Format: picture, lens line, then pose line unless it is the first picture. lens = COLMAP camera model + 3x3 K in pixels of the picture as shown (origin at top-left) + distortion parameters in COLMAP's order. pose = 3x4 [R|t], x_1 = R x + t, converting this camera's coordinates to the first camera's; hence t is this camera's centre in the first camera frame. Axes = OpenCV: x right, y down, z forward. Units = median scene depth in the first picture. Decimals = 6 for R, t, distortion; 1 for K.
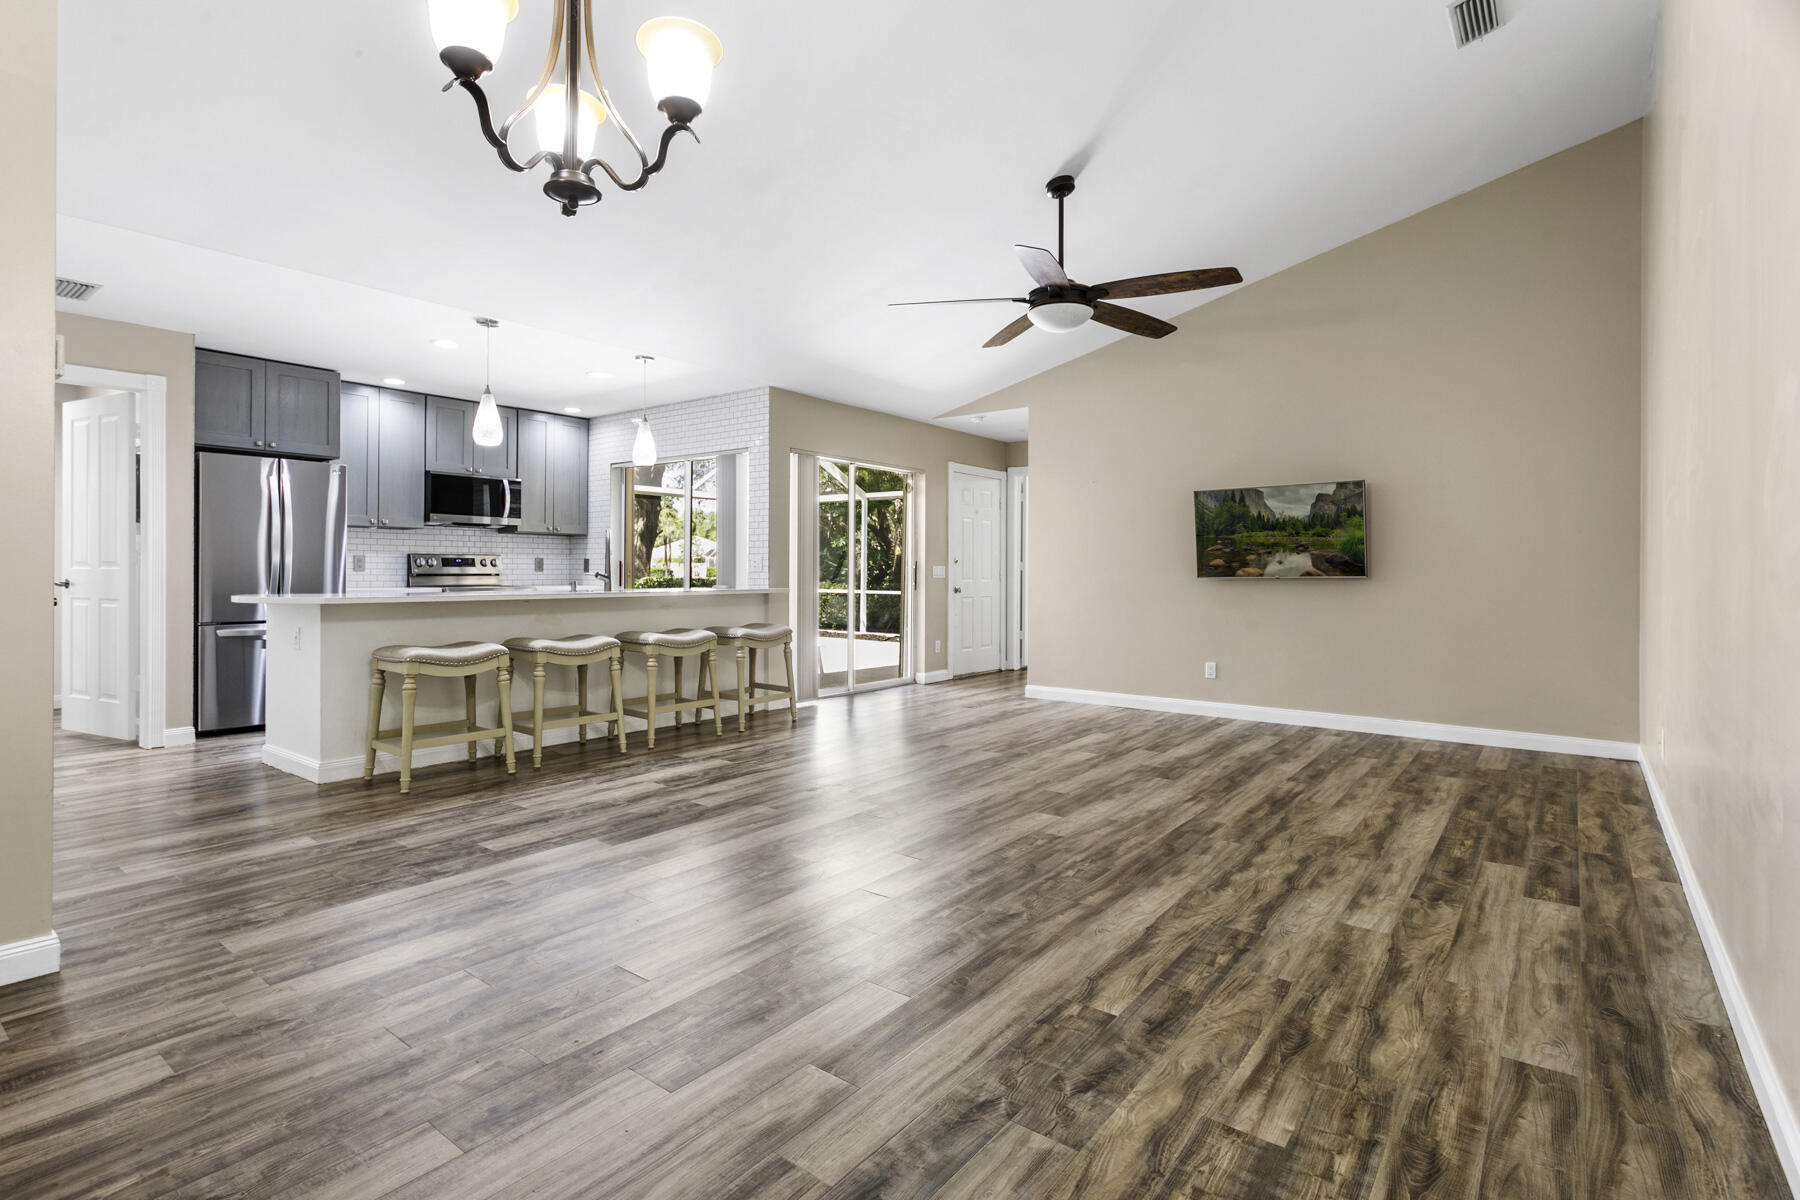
lens RADIAL K [[880.0, 0, 900.9], [0, 880.0, 565.6], [0, 0, 1]] dist [-0.000337, 0.000083]
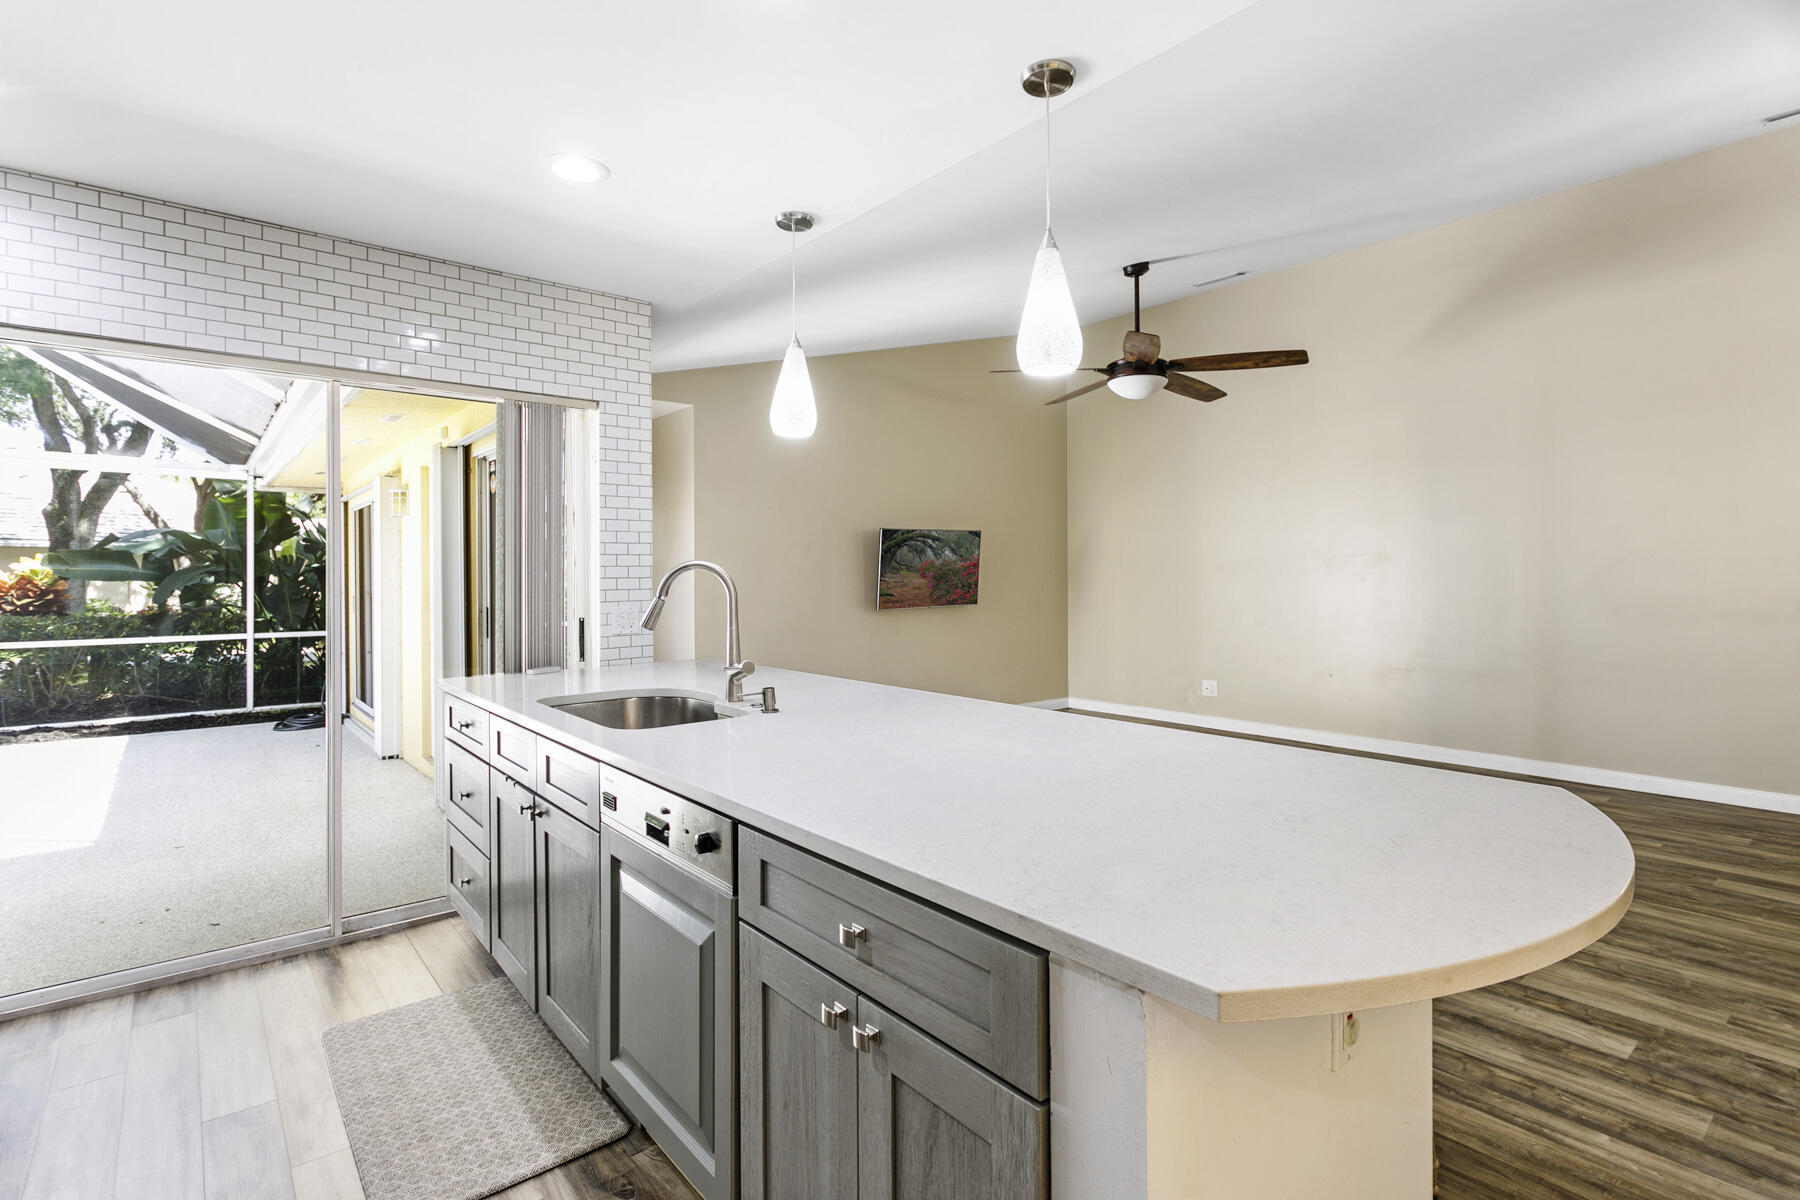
lens RADIAL K [[876.4, 0, 895.5], [0, 876.4, 588.9], [0, 0, 1]] dist [-0.000990, 0.000293]
pose [[0.238739, -0.022345, 0.970827, -0.647255], [0.008473, 0.999745, 0.020927, -0.031388], [-0.971047, 0.003229, 0.238867, 0.711891]]
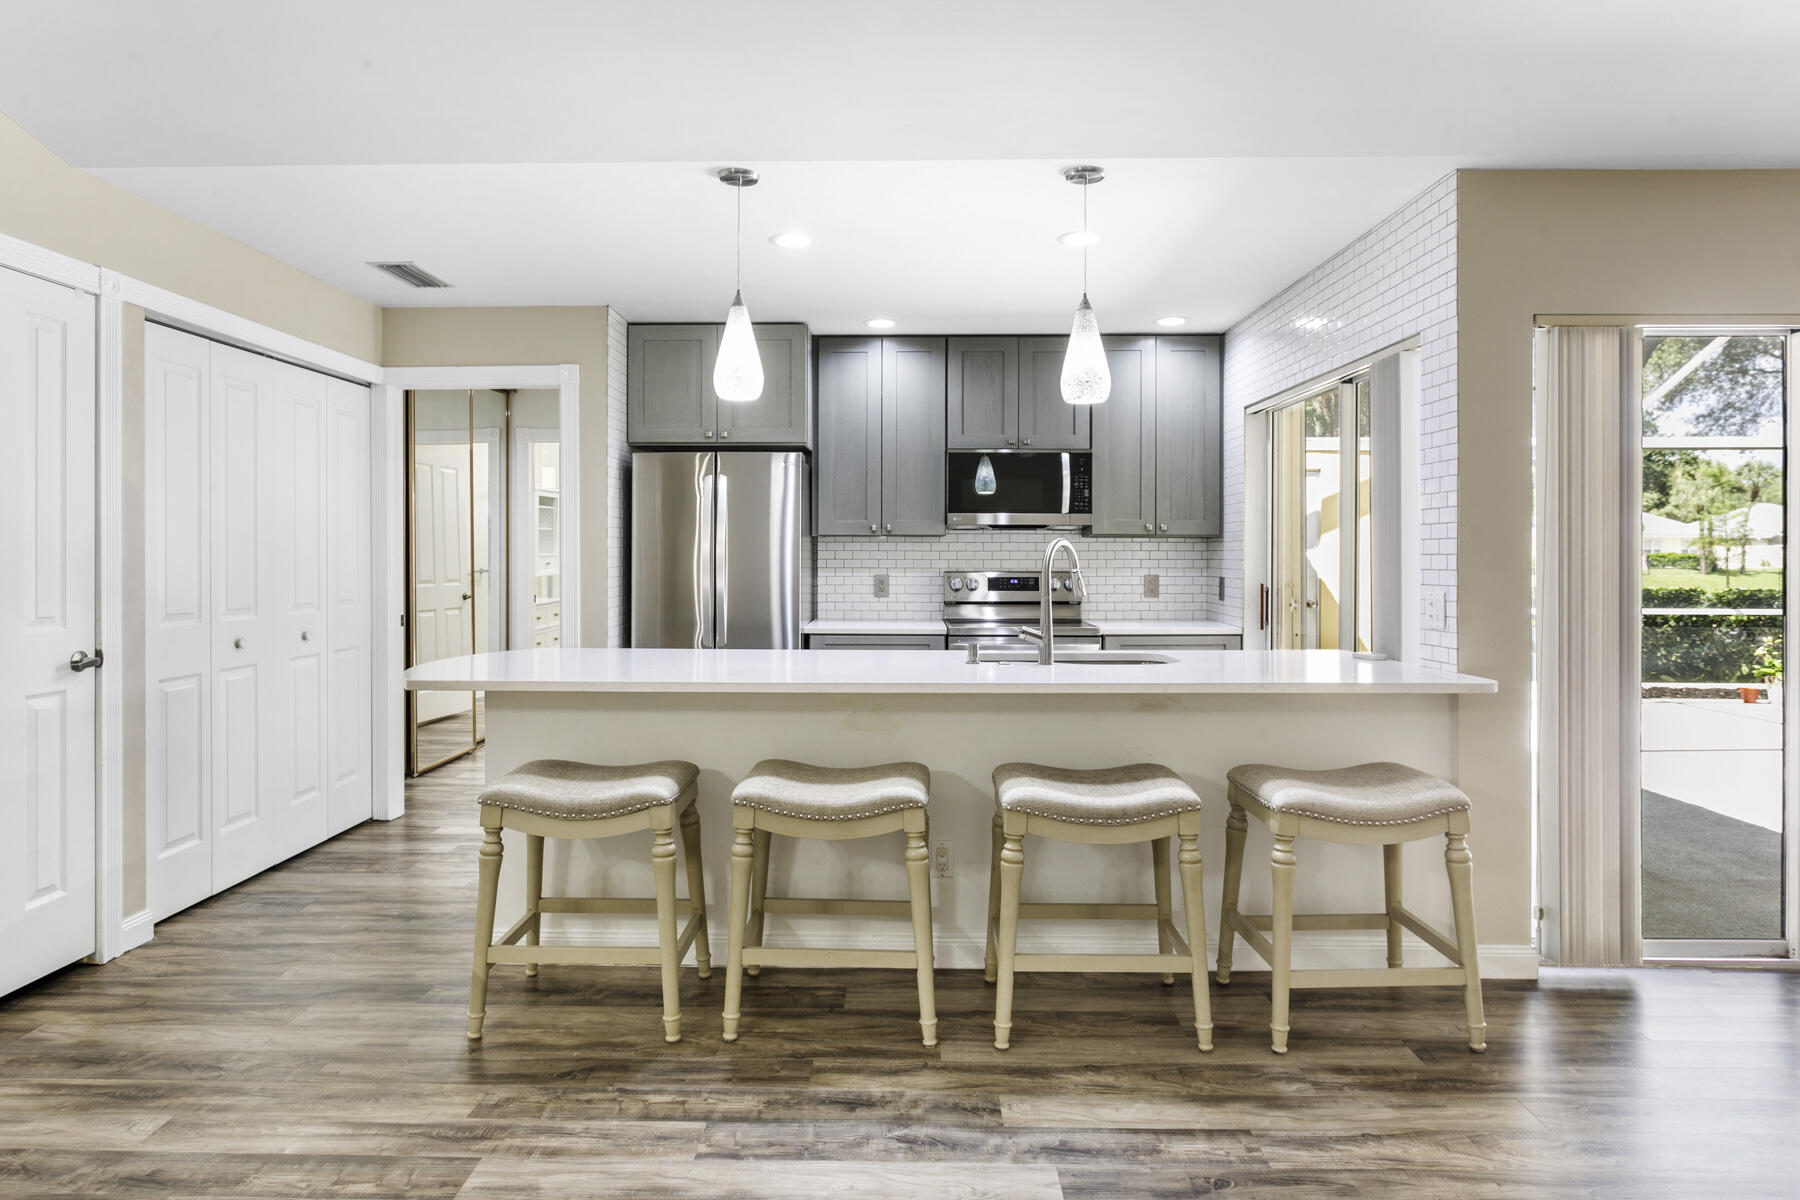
lens RADIAL K [[1038.8, 0, 894.3], [0, 1038.8, 550.1], [0, 0, 1]] dist [-0.002704, -0.000751]
pose [[0.596325, -0.005102, -0.802727, 0.077131], [0.004966, 0.999984, -0.002667, -0.030153], [0.802727, -0.002397, 0.596341, 0.509158]]
